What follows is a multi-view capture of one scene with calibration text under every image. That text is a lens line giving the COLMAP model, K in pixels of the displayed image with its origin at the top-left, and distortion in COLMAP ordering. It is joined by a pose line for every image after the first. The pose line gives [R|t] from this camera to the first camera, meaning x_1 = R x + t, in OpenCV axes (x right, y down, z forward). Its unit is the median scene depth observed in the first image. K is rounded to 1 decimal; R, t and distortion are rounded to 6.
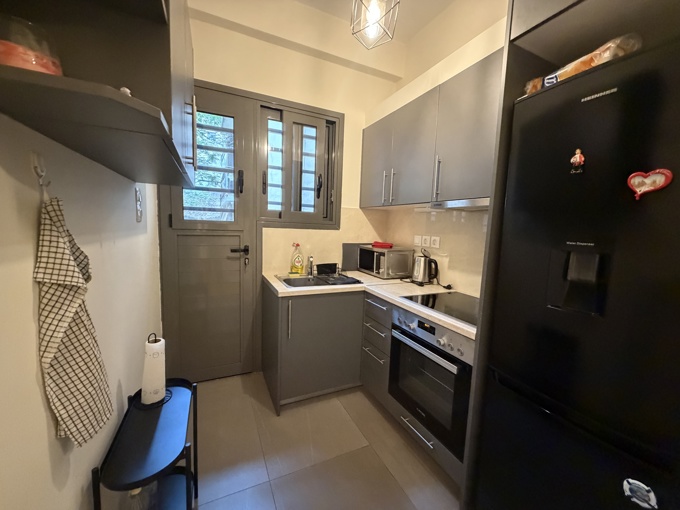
lens RADIAL K [[270.4, 0, 337.6], [0, 270.4, 254.4], [0, 0, 1]] dist [0.000045, 0.000215]
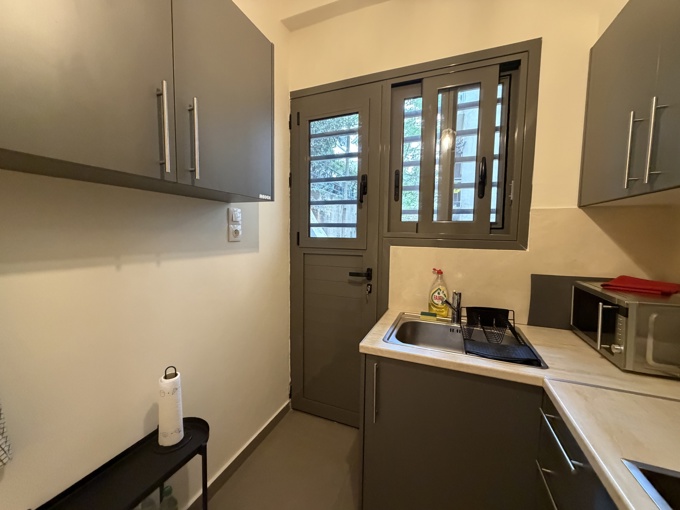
lens RADIAL K [[270.4, 0, 337.6], [0, 270.4, 254.4], [0, 0, 1]] dist [0.000045, 0.000215]
pose [[0.680607, 0.028977, -0.732075, 0.166997], [-0.066490, 0.997537, -0.022331, -0.047442], [0.729625, 0.063874, 0.680858, 0.374799]]
